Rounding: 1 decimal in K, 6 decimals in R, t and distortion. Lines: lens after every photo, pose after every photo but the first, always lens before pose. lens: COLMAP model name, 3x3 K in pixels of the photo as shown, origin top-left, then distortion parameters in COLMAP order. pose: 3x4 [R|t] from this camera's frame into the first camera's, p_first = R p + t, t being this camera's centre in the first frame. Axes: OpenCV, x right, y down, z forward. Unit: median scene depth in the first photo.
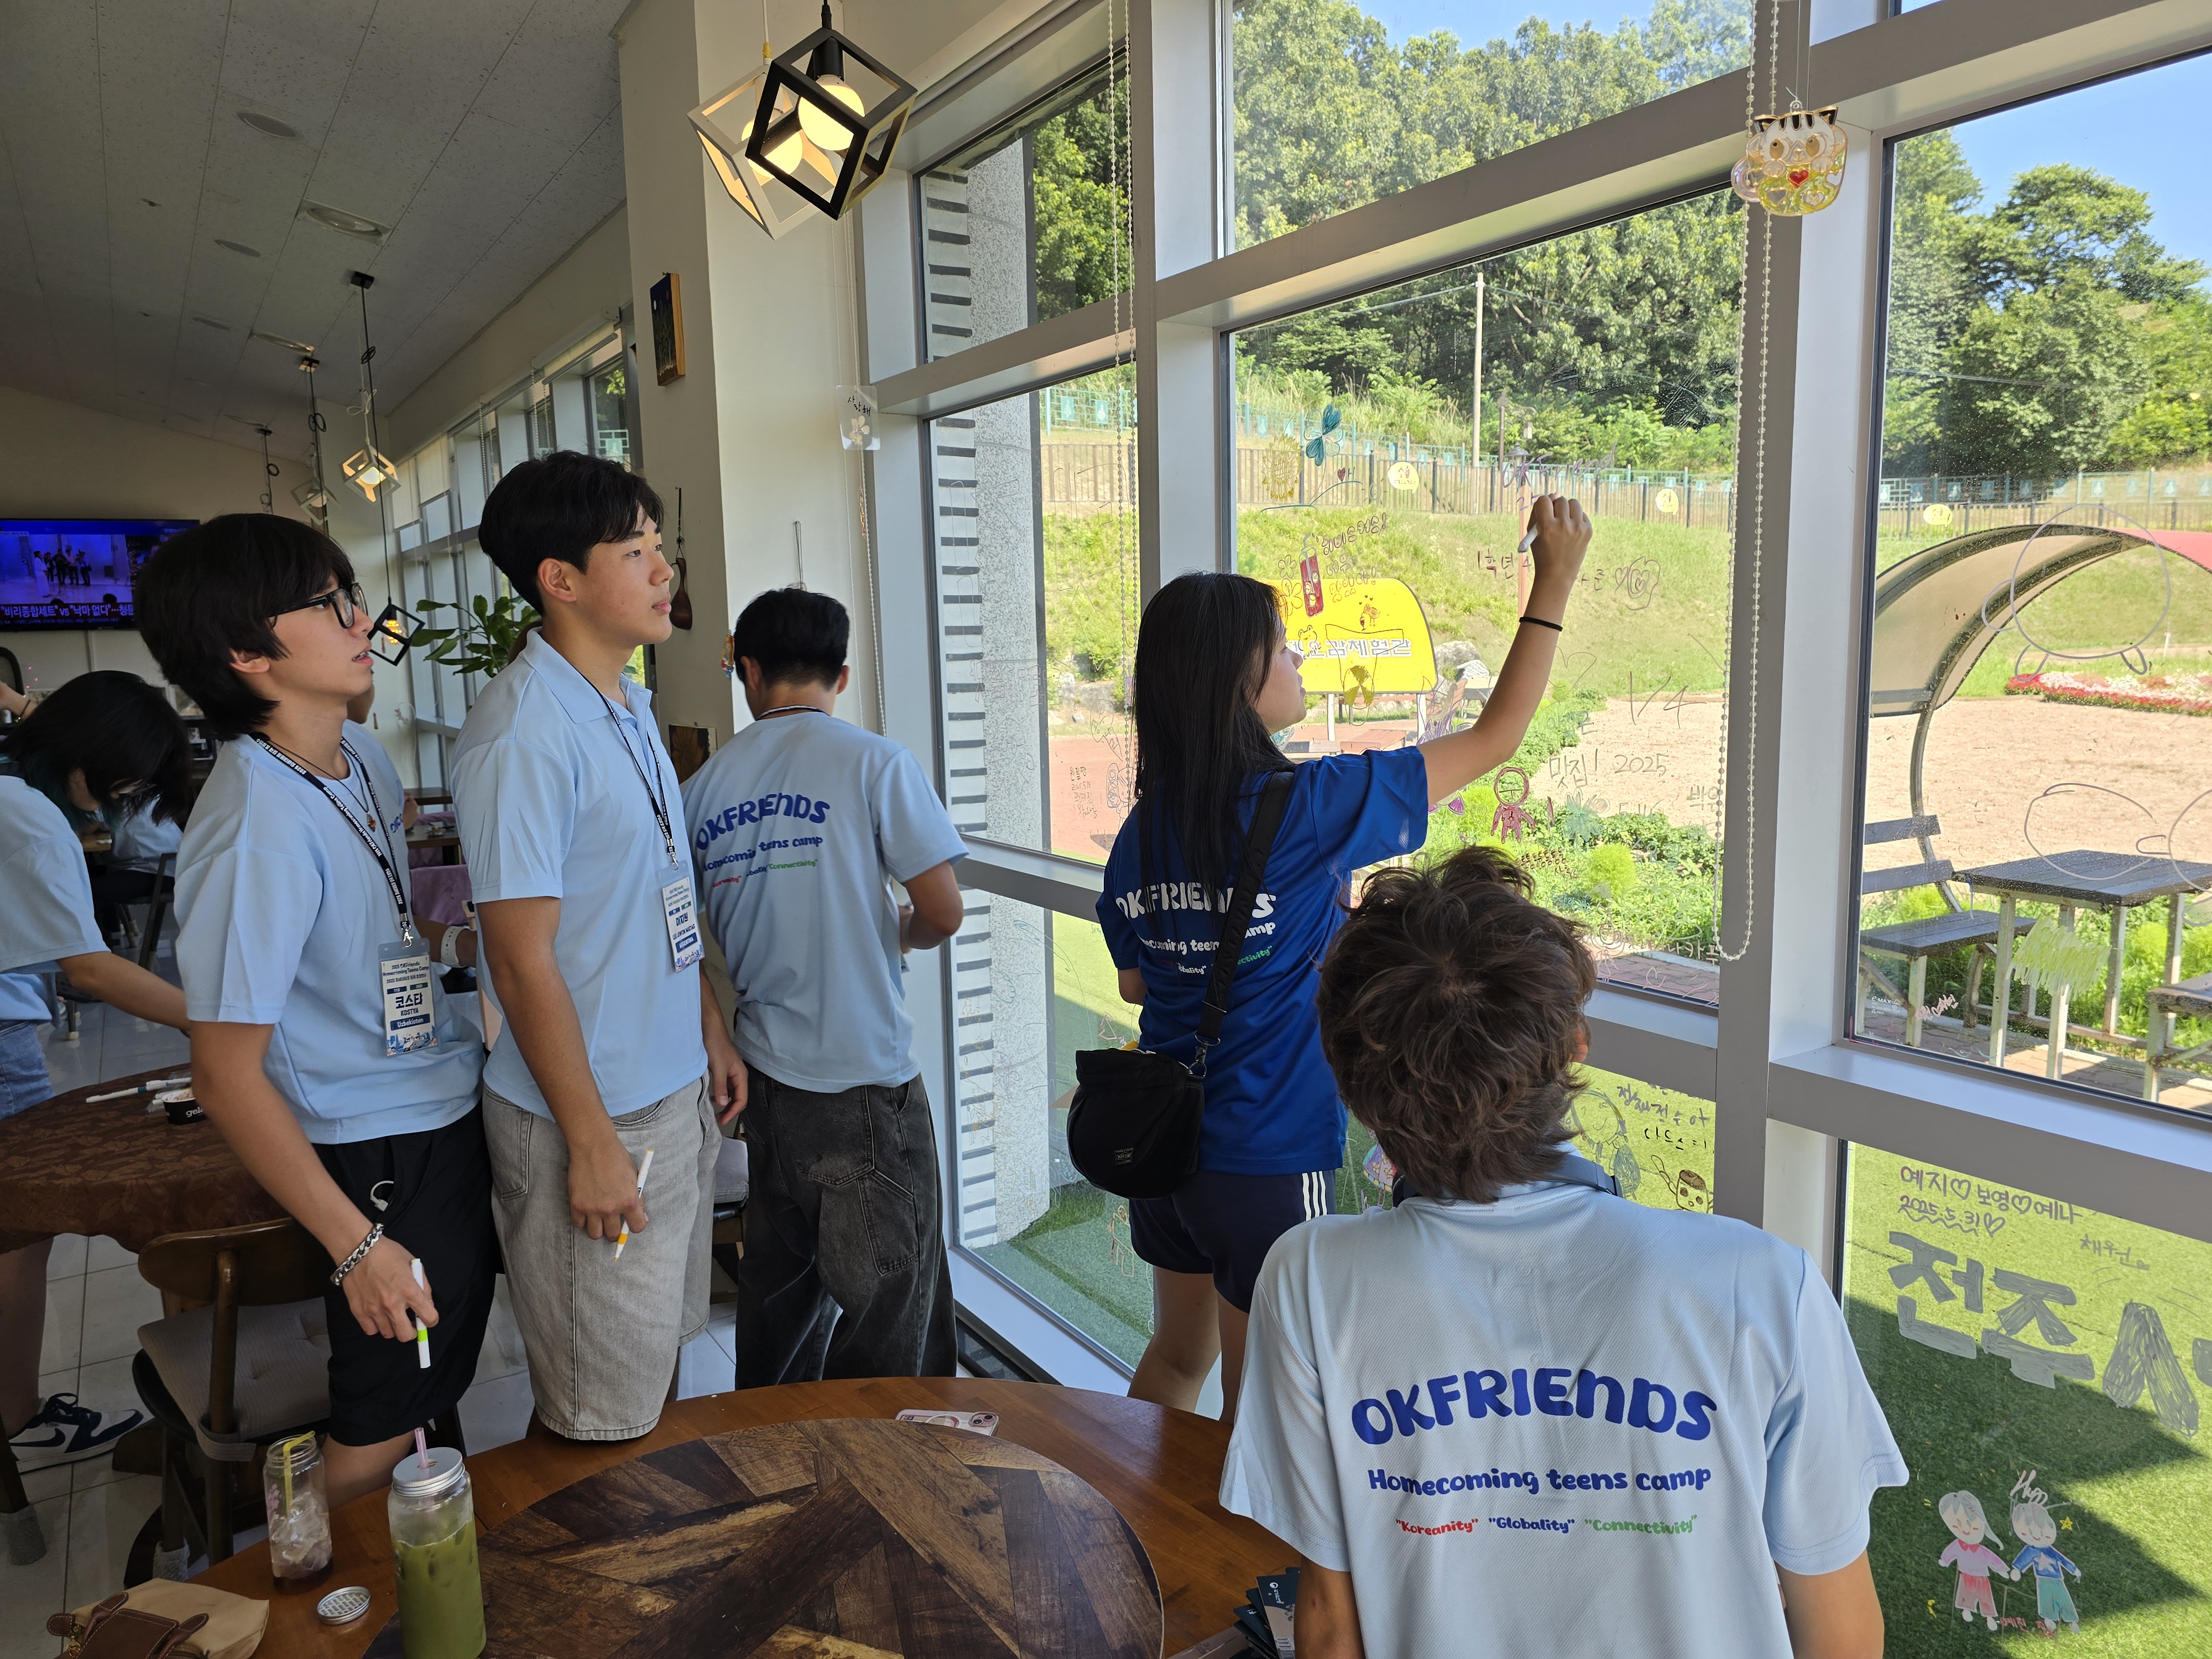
lens RADIAL K [[1528.1, 0, 1106.0], [0, 1528.1, 829.5], [0, 0, 1]] dist [-0.000529, -0.038307]
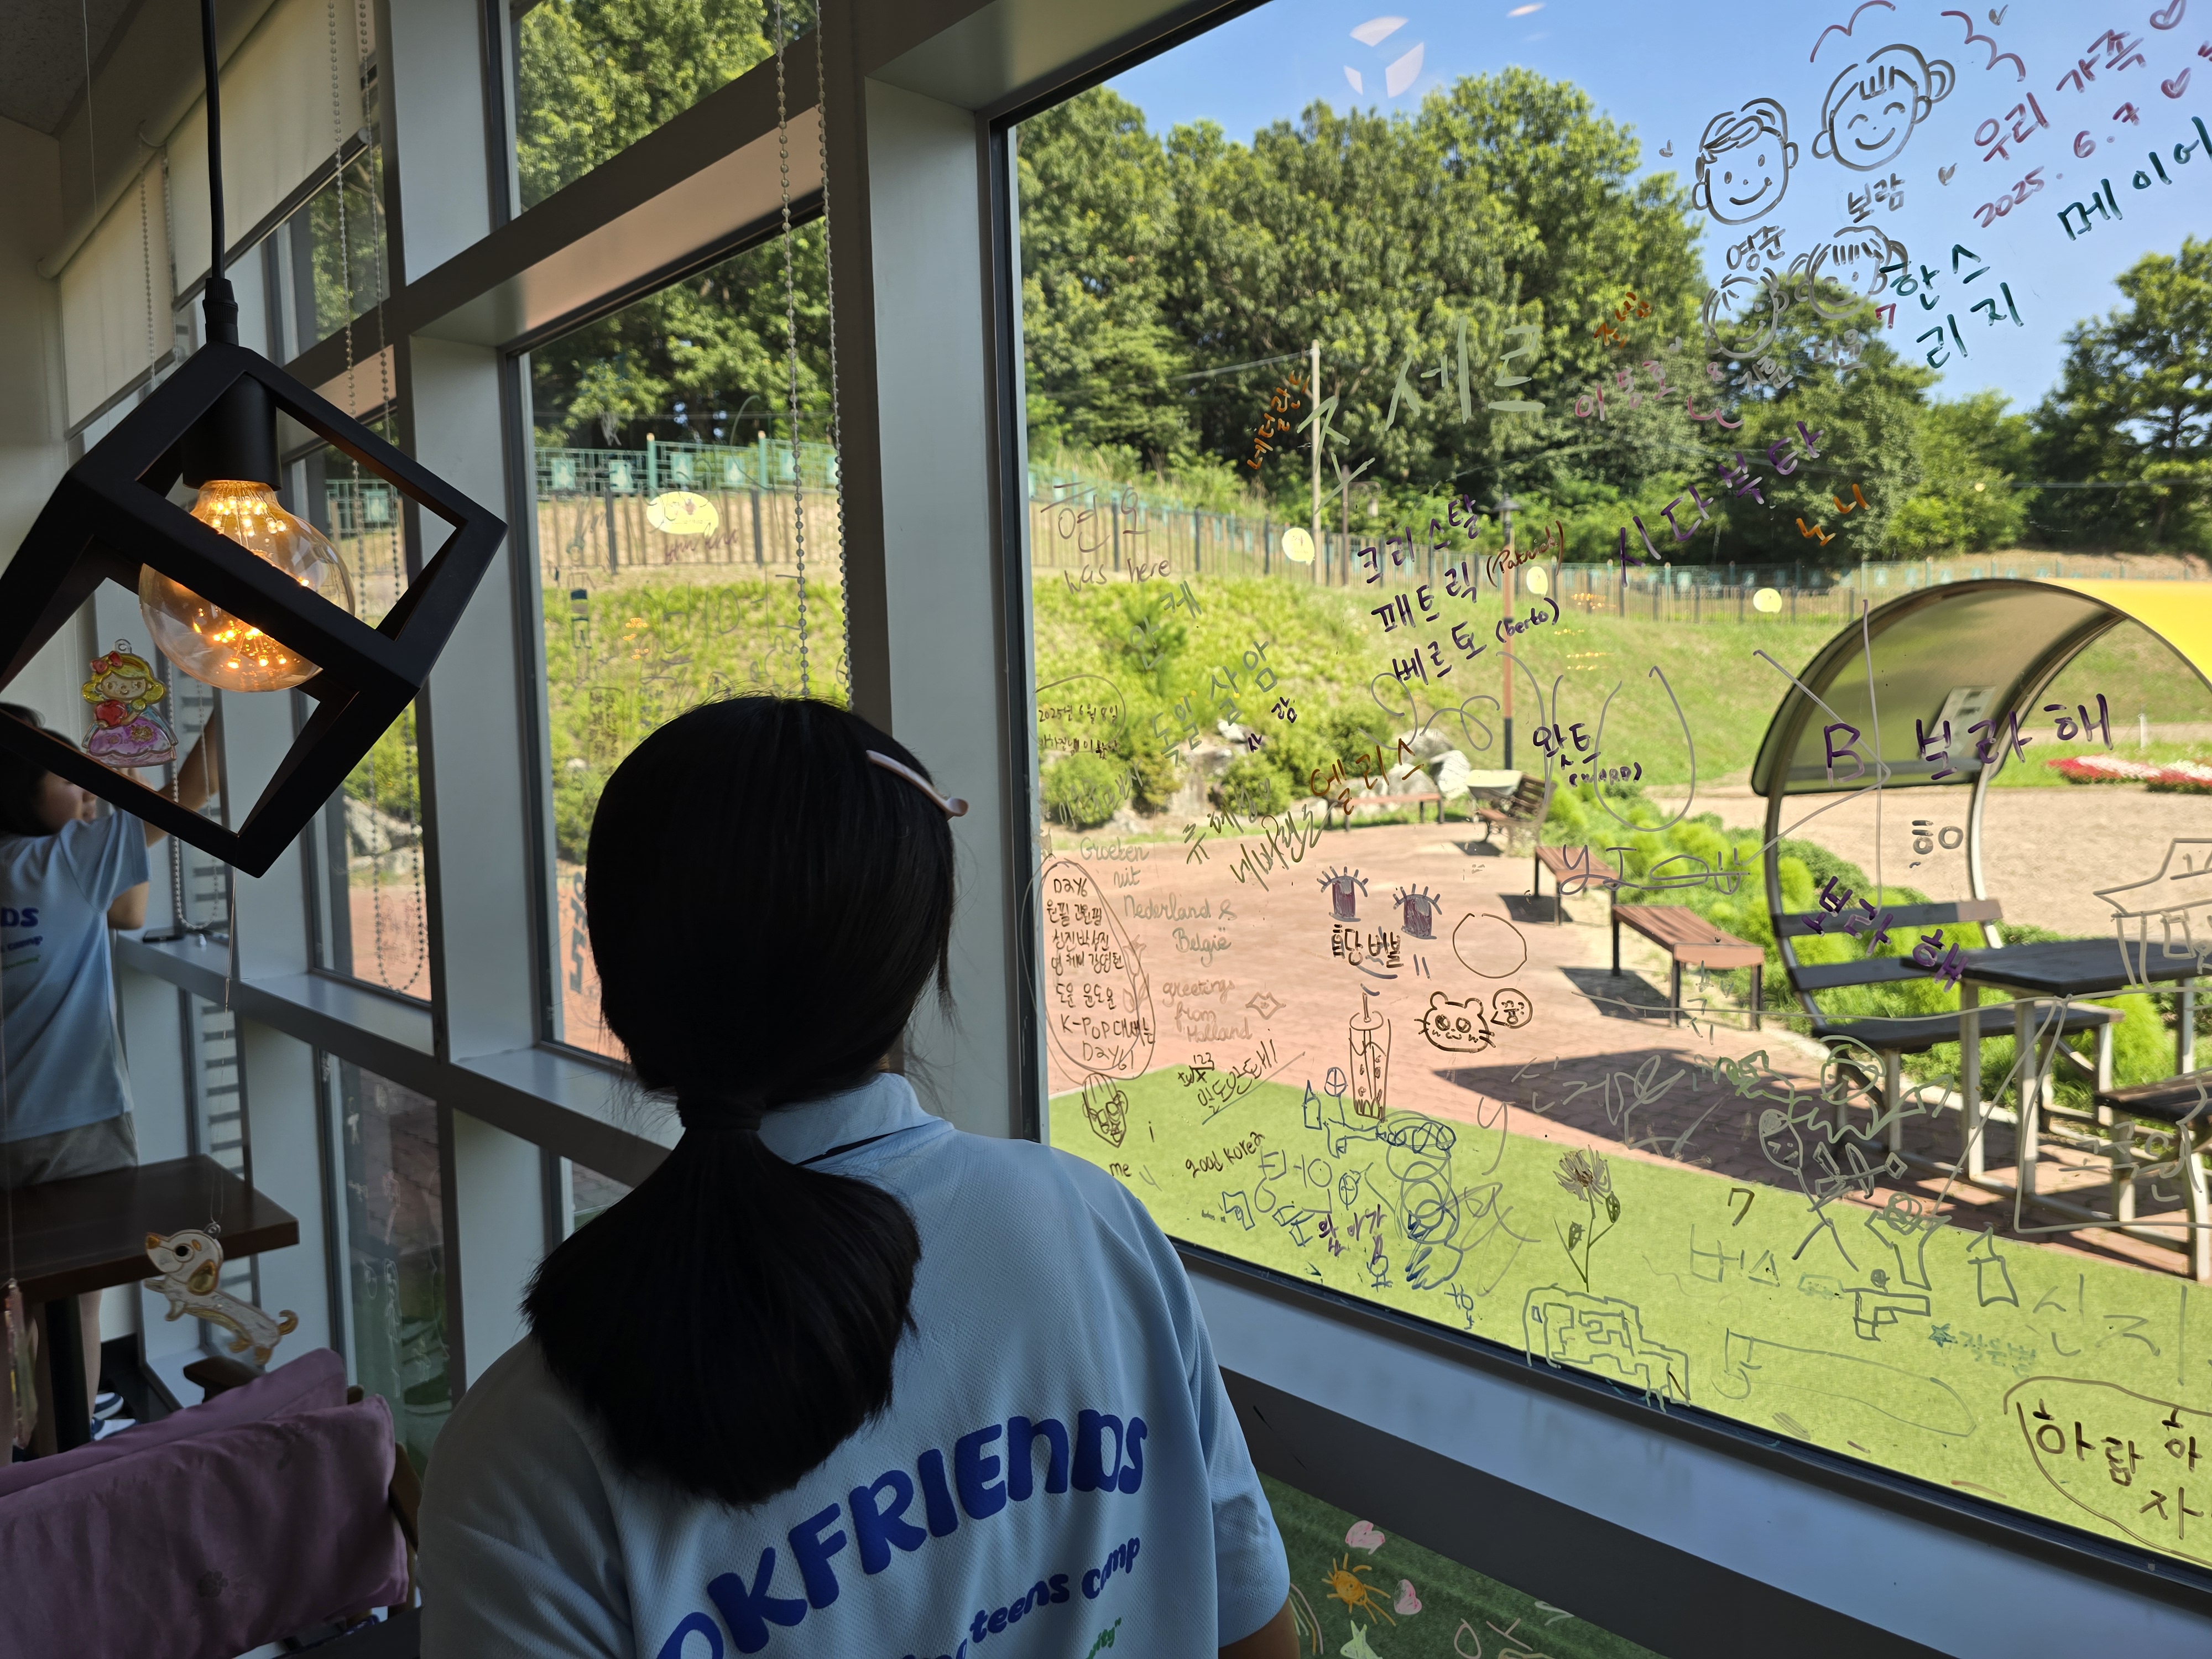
lens RADIAL K [[1528.1, 0, 1106.0], [0, 1528.1, 829.5], [0, 0, 1]] dist [-0.000529, -0.038307]
pose [[0.982807, -0.017491, 0.183808, -0.045245], [0.028695, 0.997877, -0.058473, -0.010452], [-0.182395, 0.062742, 0.981221, 0.091035]]
